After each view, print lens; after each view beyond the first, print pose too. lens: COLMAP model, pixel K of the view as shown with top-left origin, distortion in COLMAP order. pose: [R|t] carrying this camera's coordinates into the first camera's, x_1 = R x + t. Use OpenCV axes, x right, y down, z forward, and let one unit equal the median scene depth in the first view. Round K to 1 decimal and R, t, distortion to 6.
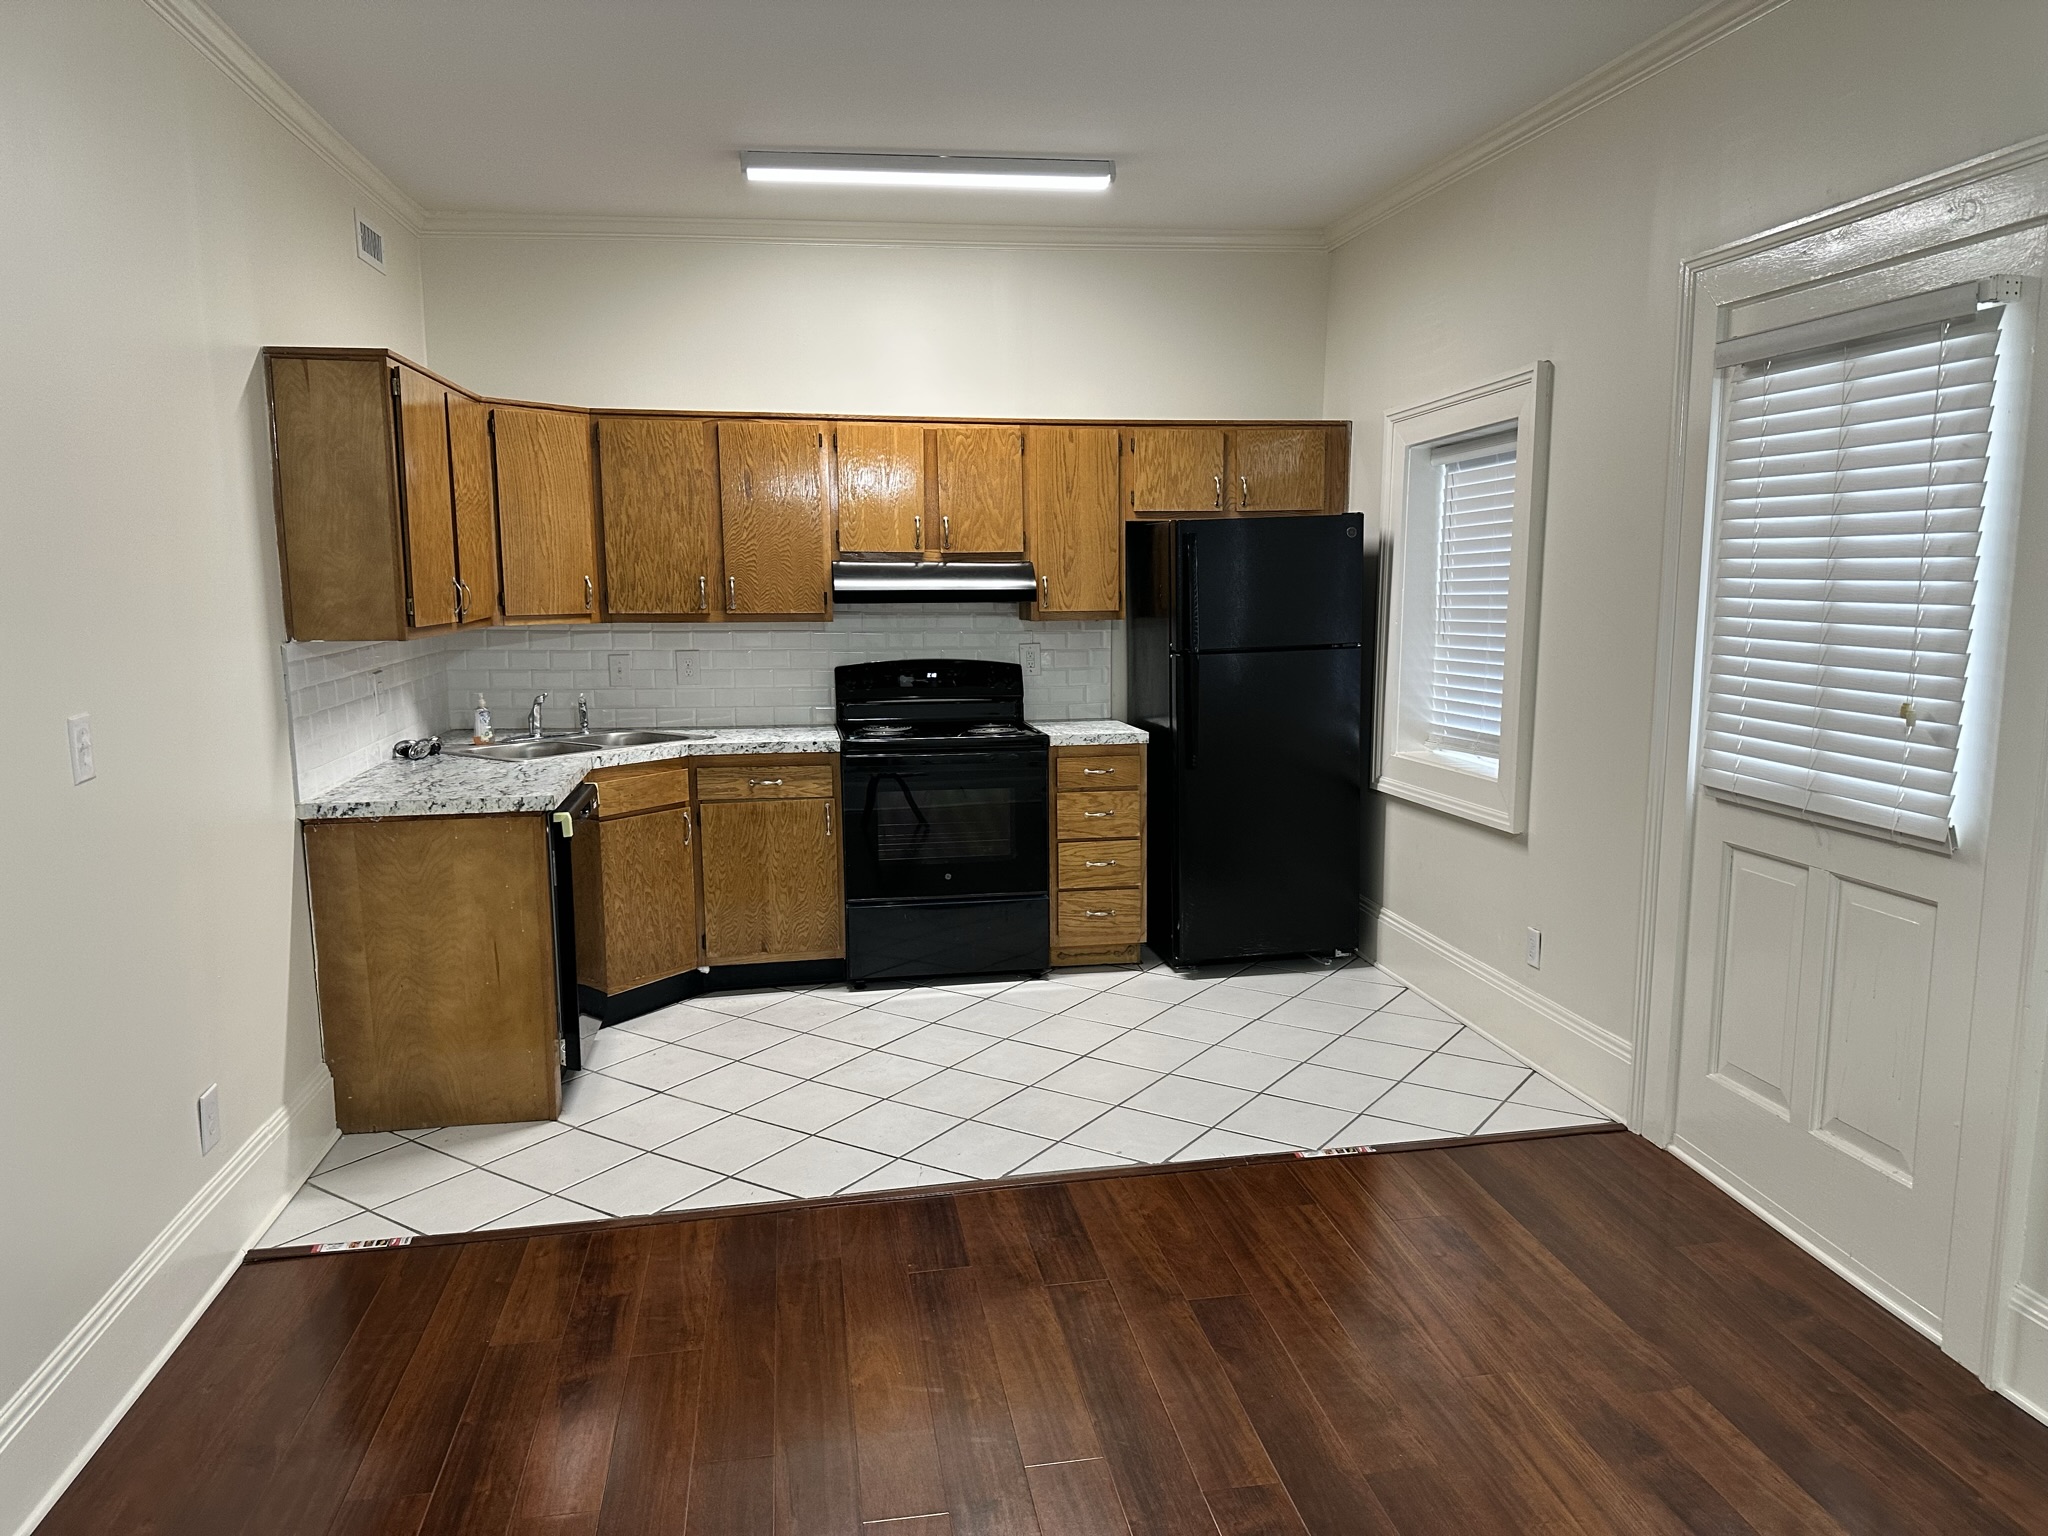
lens RADIAL K [[1449.8, 0, 1024.0], [0, 1449.8, 768.0], [0, 0, 1]] dist [0.032650, -0.026638]
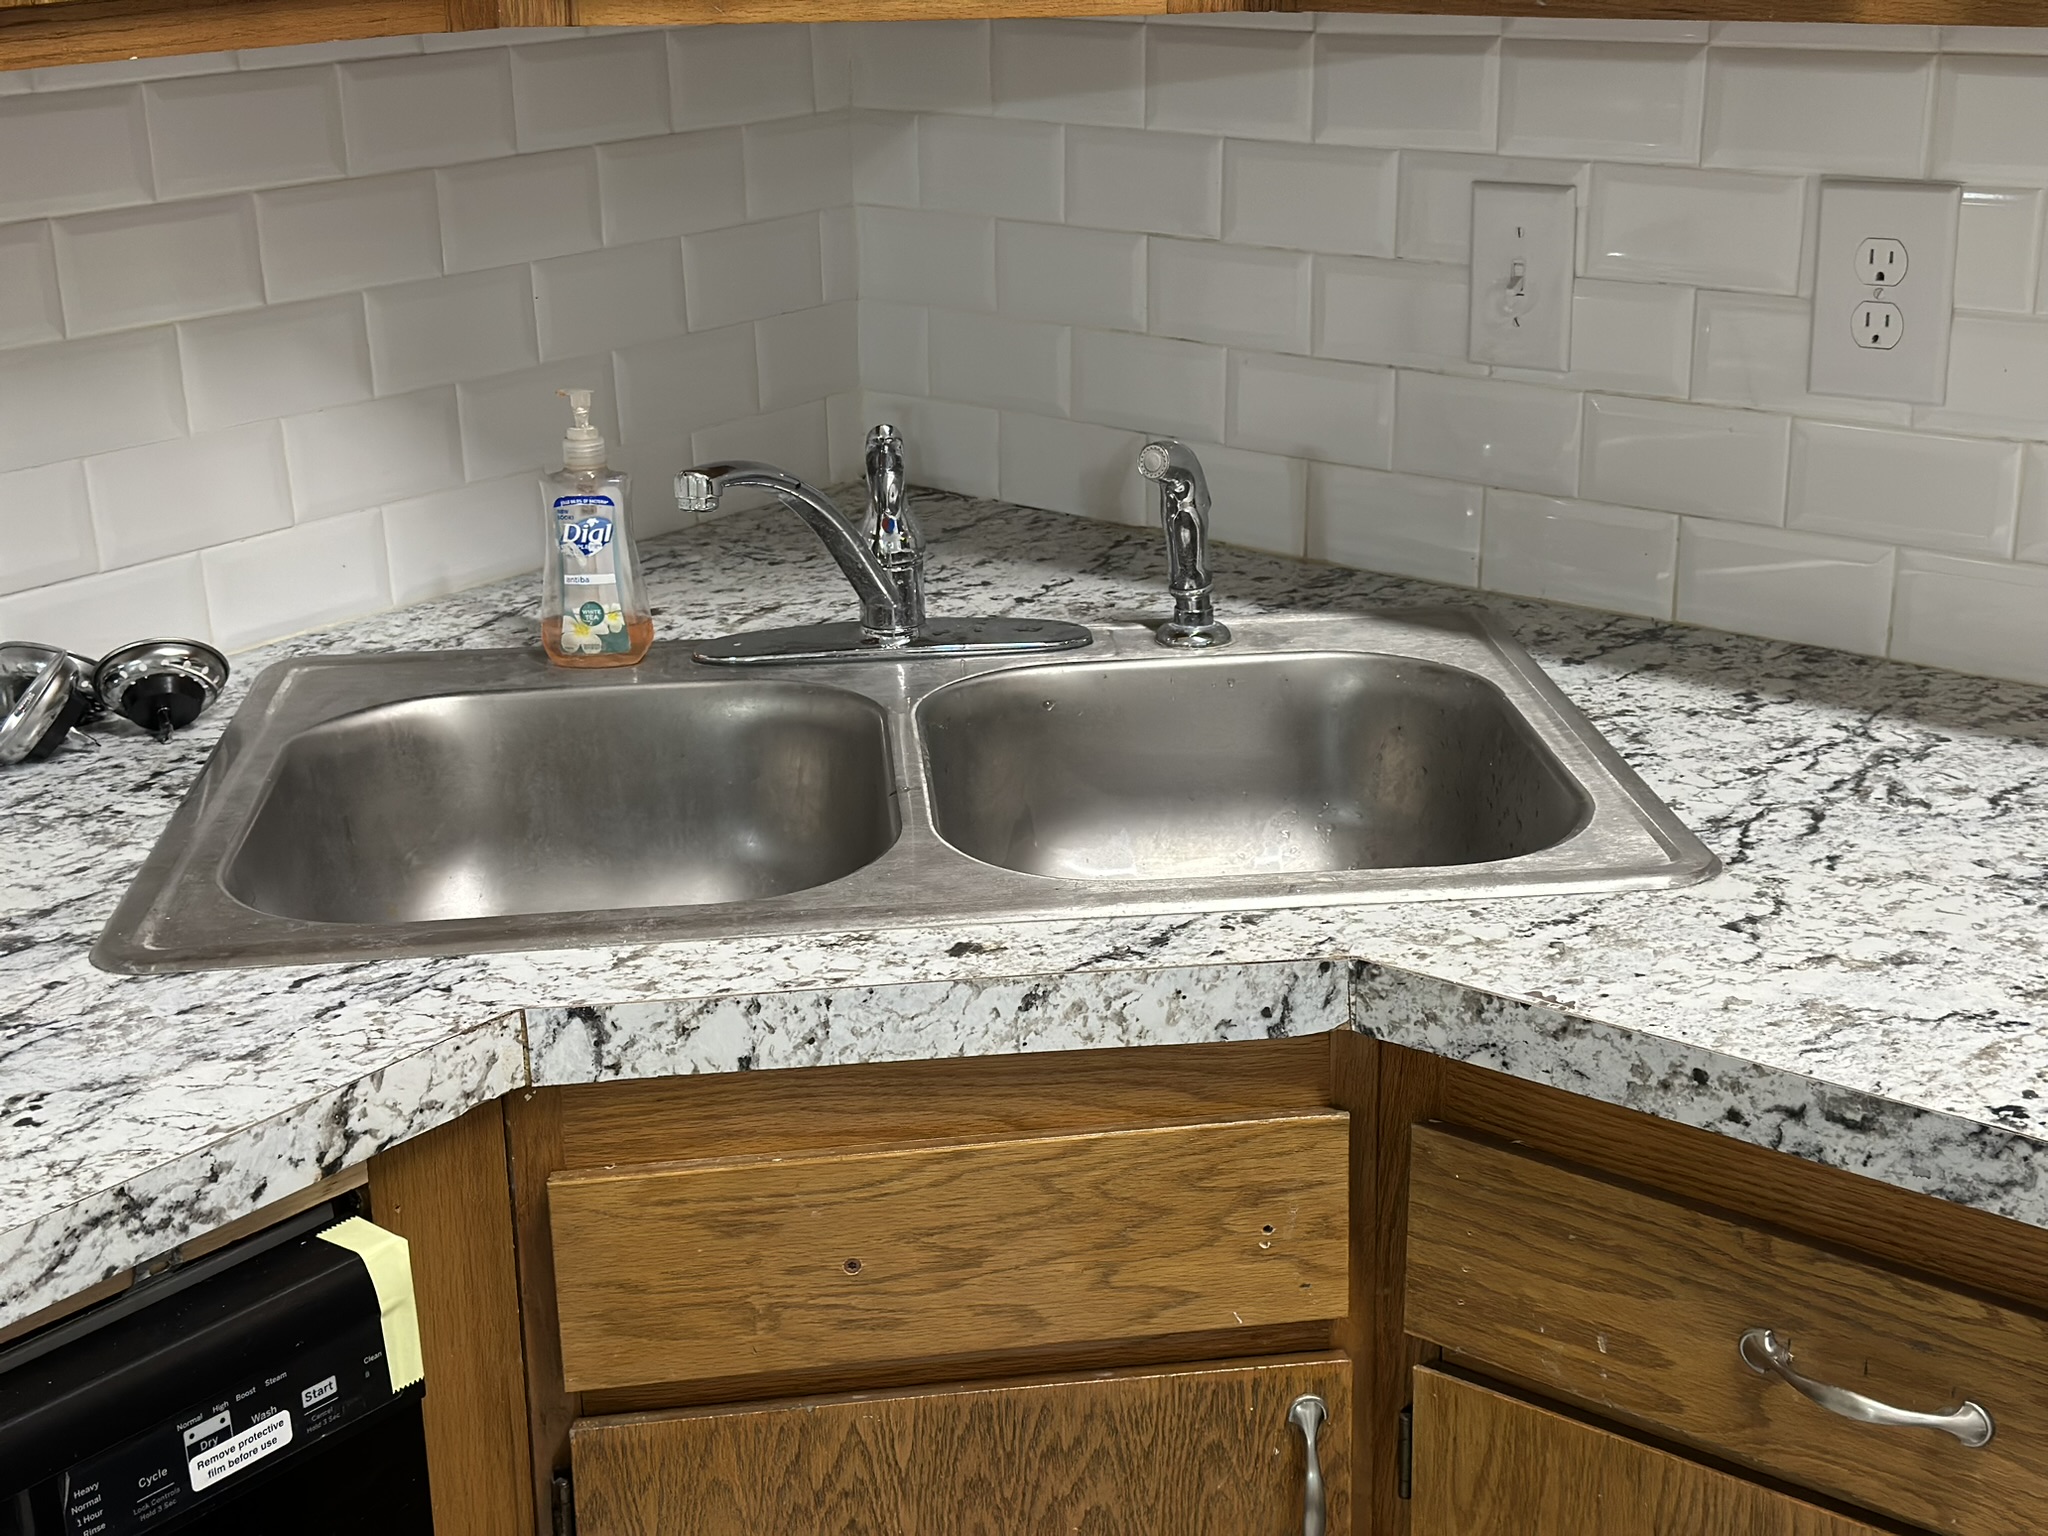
lens RADIAL K [[2782.5, 0, 1024.0], [0, 2782.5, 768.0], [0, 0, 1]] dist [0.163375, -0.341651]
pose [[0.673911, 0.223228, -0.704282, -0.069070], [-0.085673, 0.970443, 0.225611, -0.092967], [0.733828, -0.091704, 0.673117, 0.810806]]
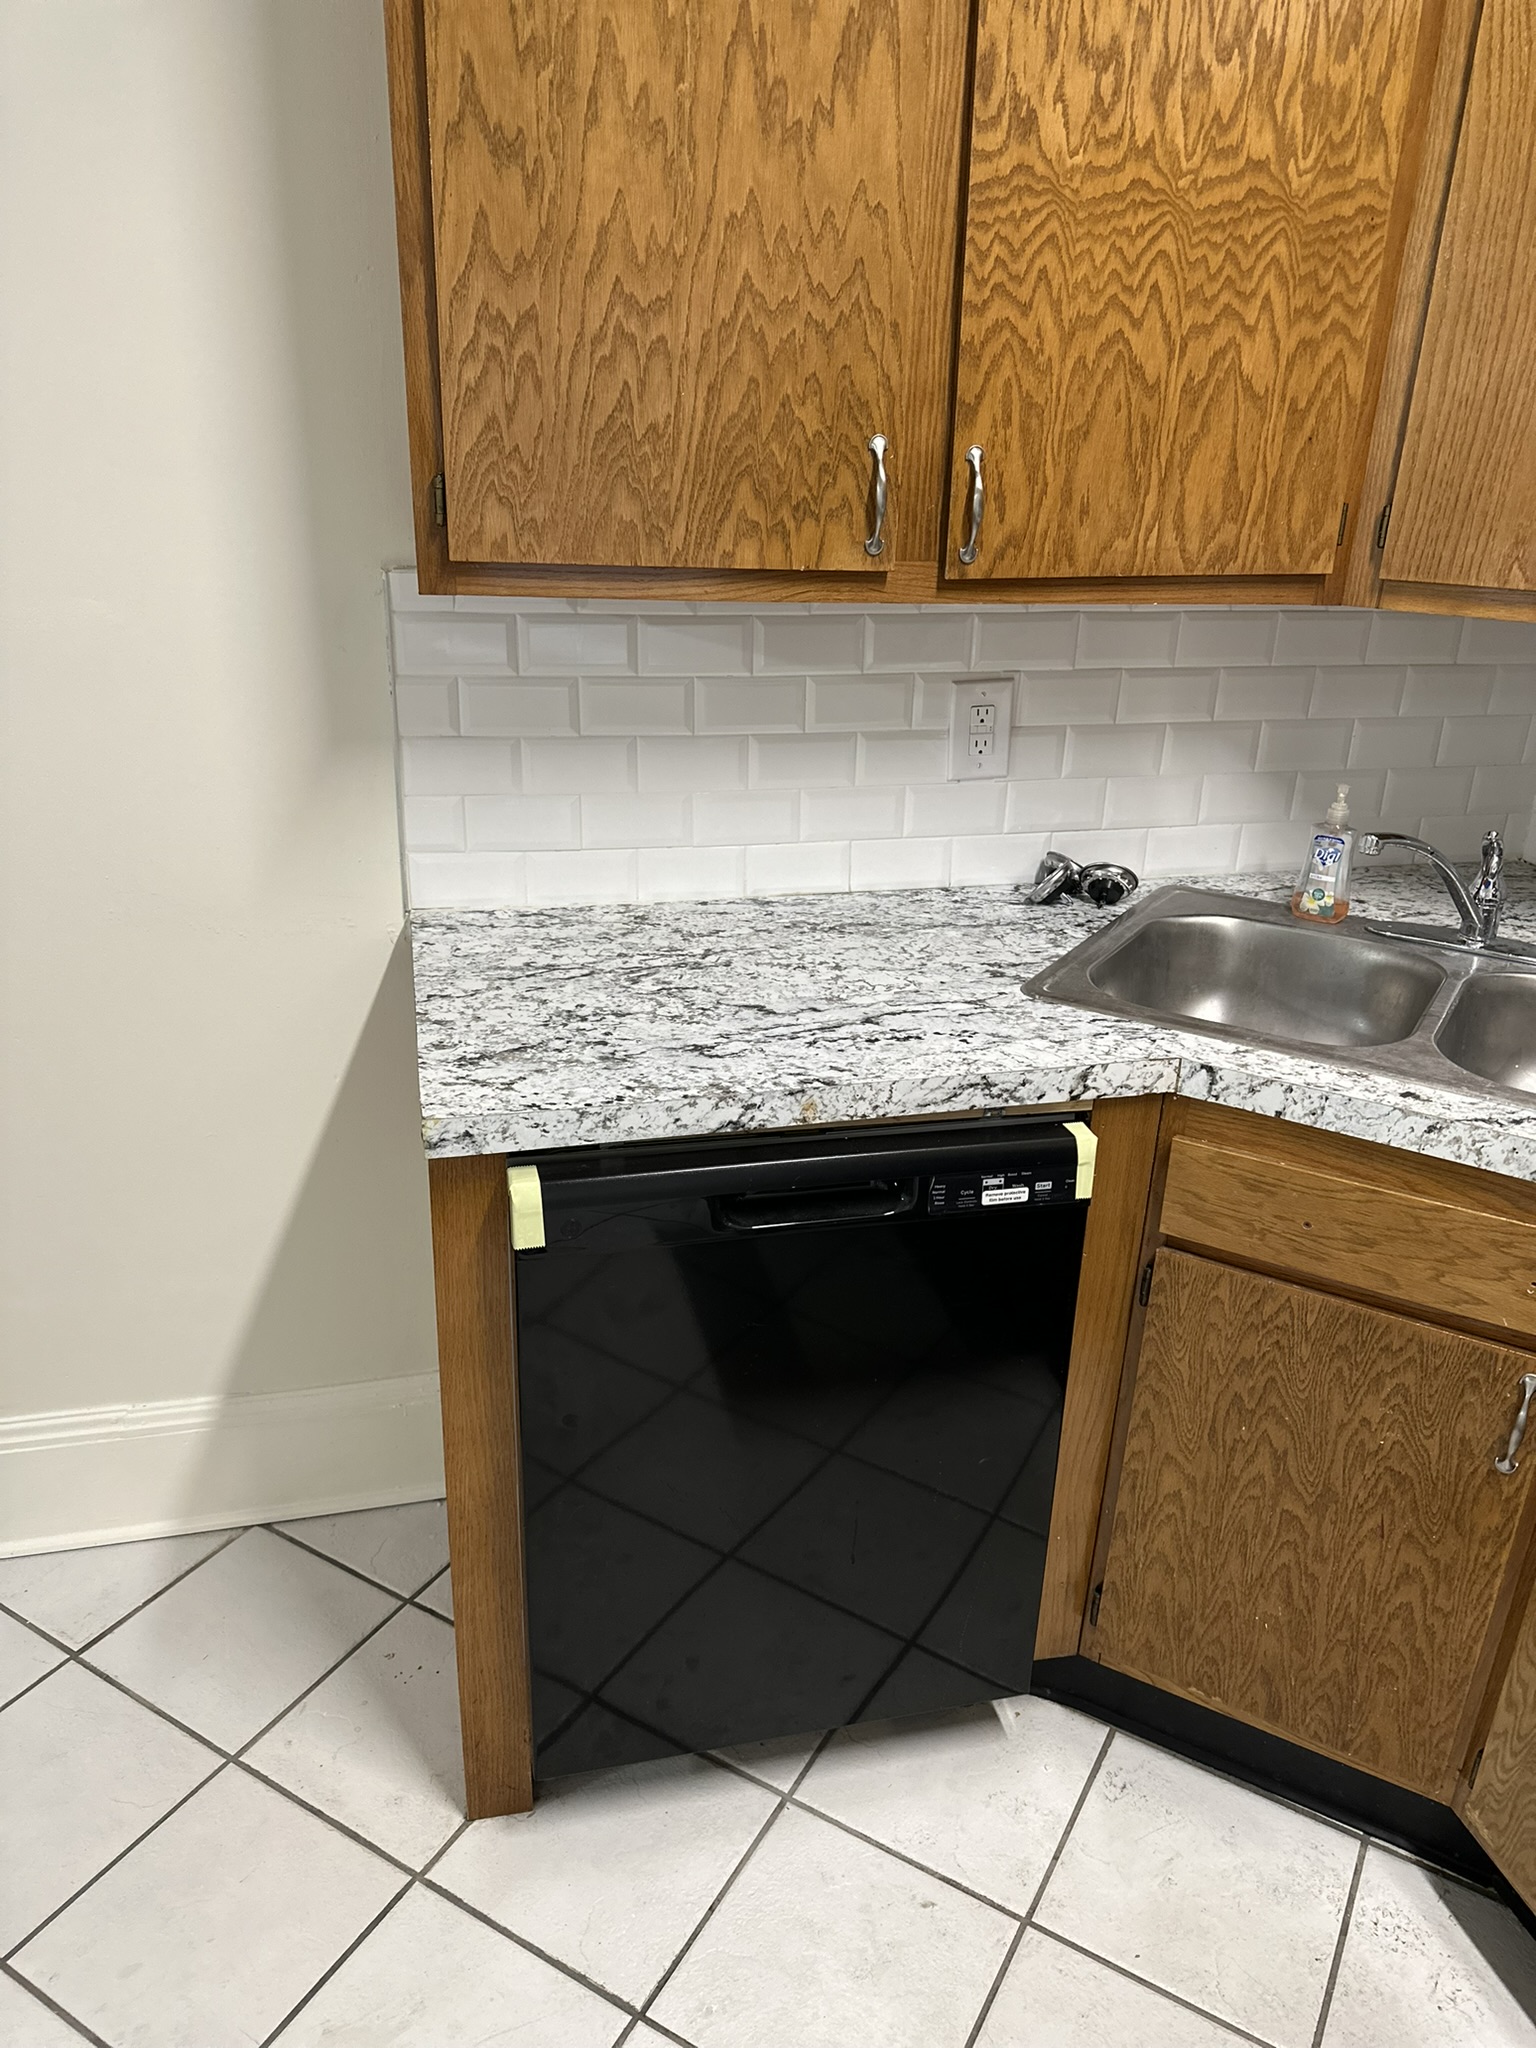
lens RADIAL K [[1449.8, 0, 768.0], [0, 1449.8, 1024.0], [0, 0, 1]] dist [0.032650, -0.026638]
pose [[0.077704, 0.377202, -0.922865, -0.013715], [-0.168681, 0.917293, 0.360722, -0.107823], [0.982603, 0.127640, 0.134905, 0.826148]]
